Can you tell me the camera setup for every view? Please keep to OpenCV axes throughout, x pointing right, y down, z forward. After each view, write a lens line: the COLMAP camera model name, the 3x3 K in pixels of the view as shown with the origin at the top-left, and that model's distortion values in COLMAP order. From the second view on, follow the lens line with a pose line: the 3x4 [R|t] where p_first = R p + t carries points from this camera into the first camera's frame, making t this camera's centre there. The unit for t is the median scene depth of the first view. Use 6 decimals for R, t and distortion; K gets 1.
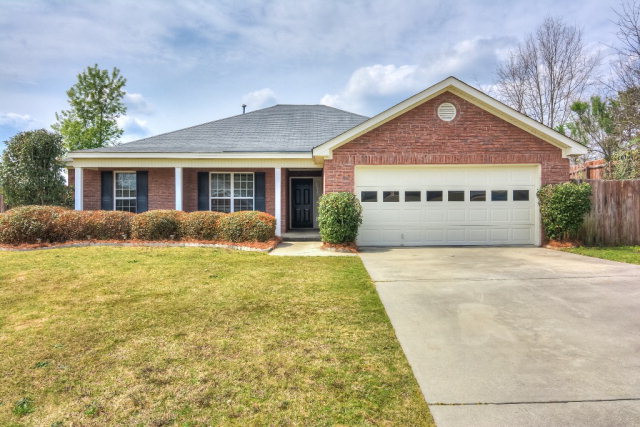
lens RADIAL K [[432.9, 0, 320.0], [0, 432.9, 213.5], [0, 0, 1]] dist [-0.000734, -0.000801]
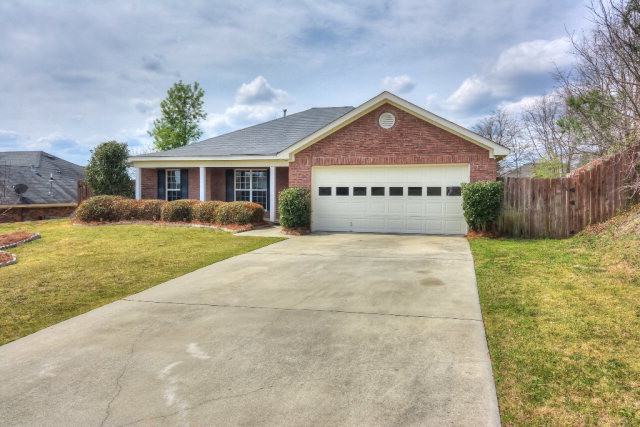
lens RADIAL K [[432.9, 0, 320.0], [0, 432.9, 213.5], [0, 0, 1]] dist [-0.000734, -0.000801]
pose [[0.960754, 0.022458, -0.276492, 0.442853], [-0.014180, 0.999390, 0.031903, -0.014642], [0.277040, -0.026730, 0.960487, -0.194556]]
